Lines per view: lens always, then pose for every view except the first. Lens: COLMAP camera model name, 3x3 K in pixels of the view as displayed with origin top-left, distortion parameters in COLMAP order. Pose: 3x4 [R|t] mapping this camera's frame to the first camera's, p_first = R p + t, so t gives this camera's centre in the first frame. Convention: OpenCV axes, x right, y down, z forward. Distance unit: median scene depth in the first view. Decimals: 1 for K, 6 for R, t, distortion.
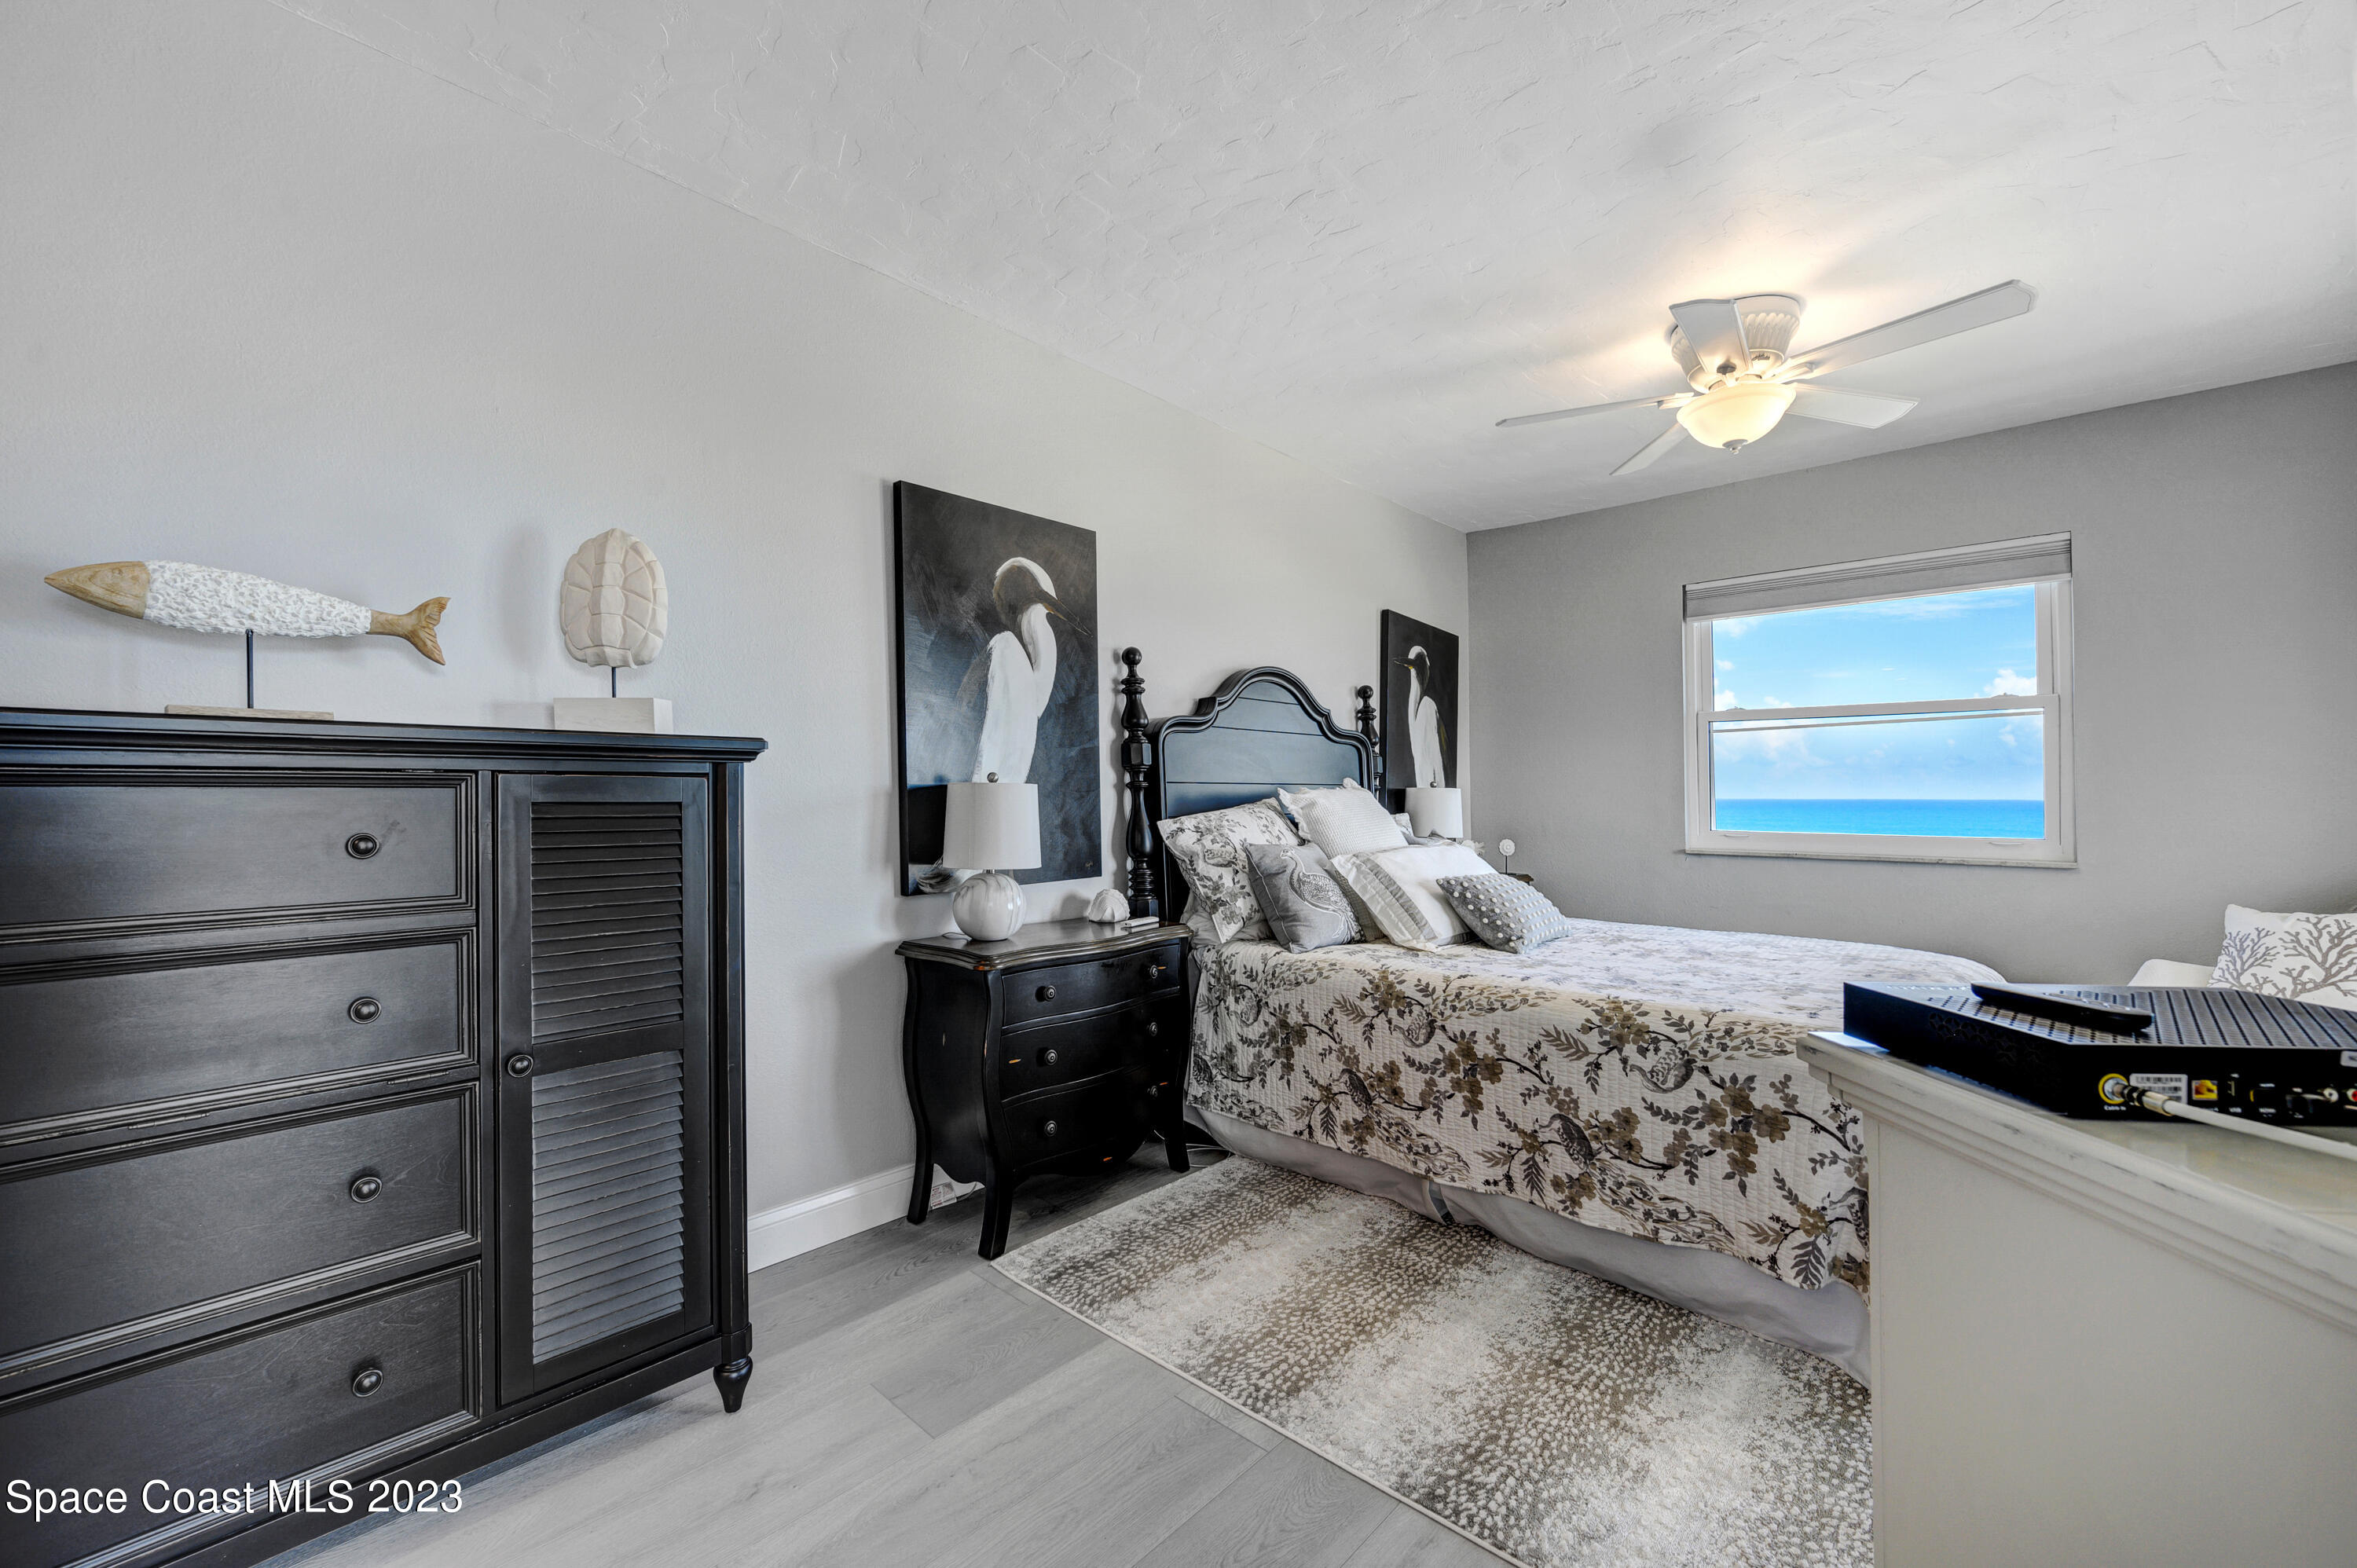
lens RADIAL K [[957.3, 0, 1210.2], [0, 957.3, 794.7], [0, 0, 1]] dist [-0.000489, -0.000062]
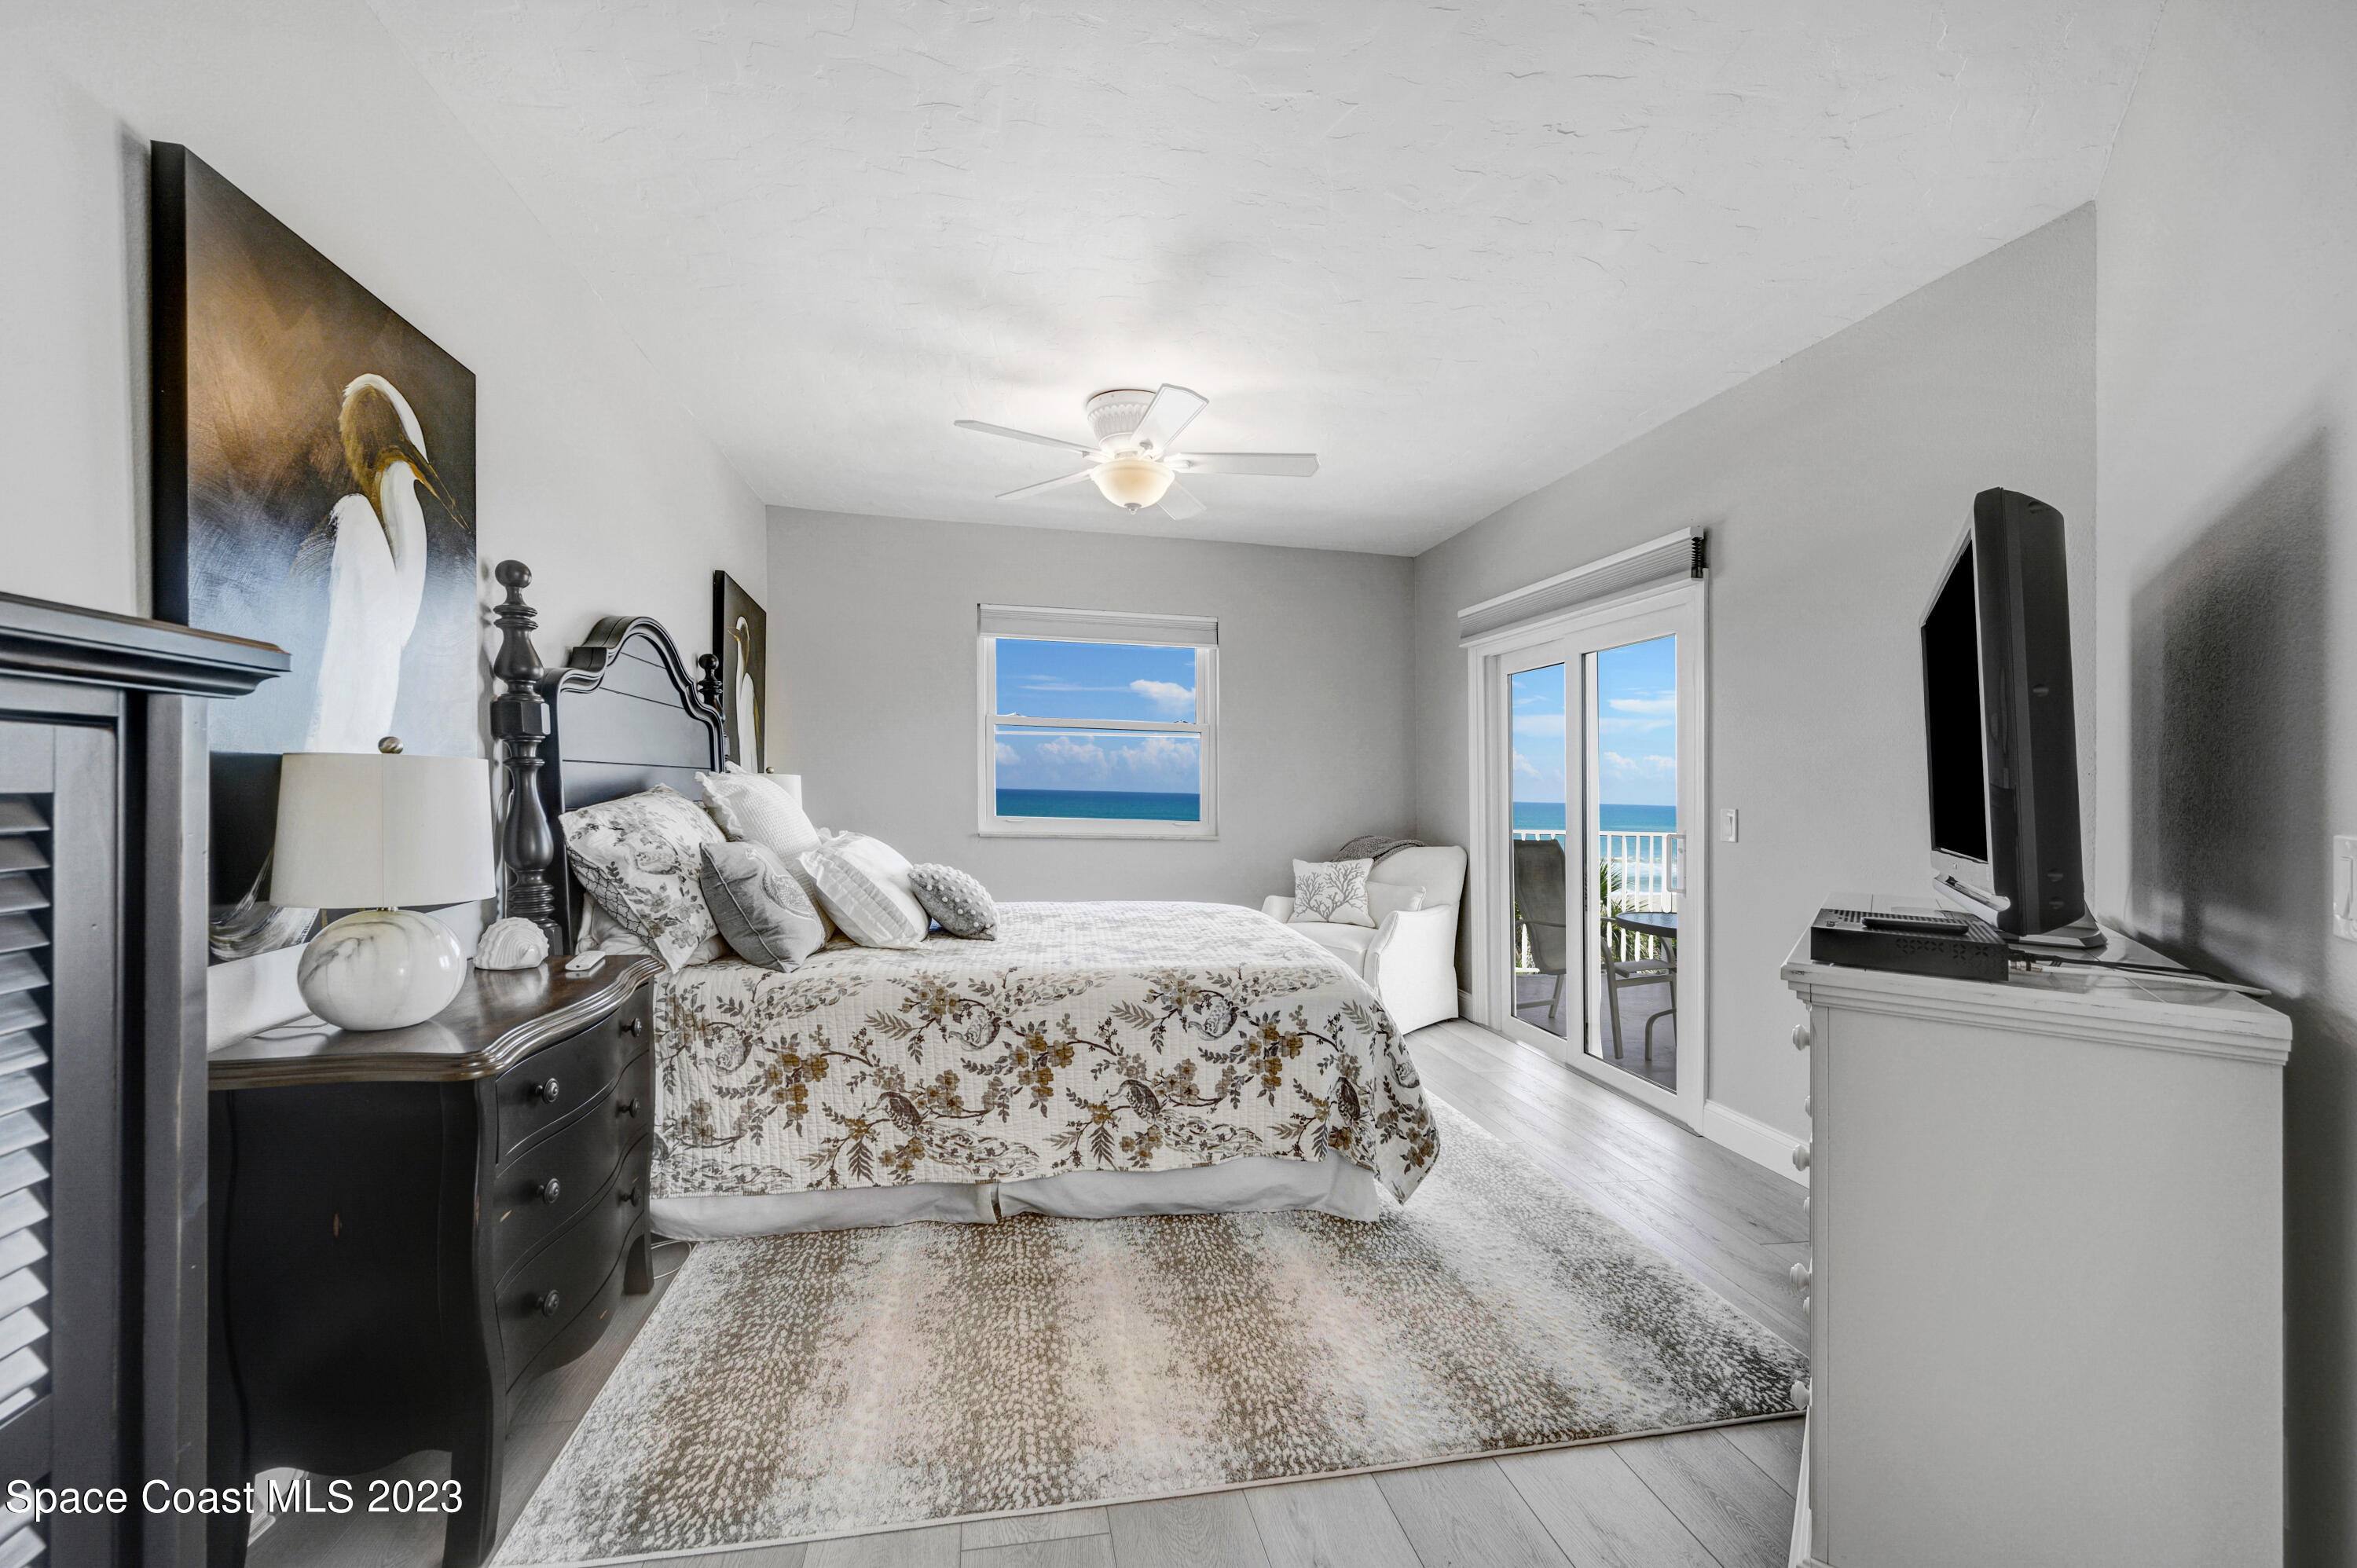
lens RADIAL K [[882.7, 0, 1178.5], [0, 882.7, 784.0], [0, 0, 1]] dist [0.000826, 0.000034]
pose [[0.608397, 0.019482, 0.793394, -0.363381], [-0.022949, 0.999712, -0.006950, -0.001642], [-0.793301, -0.013979, 0.608669, 0.297859]]
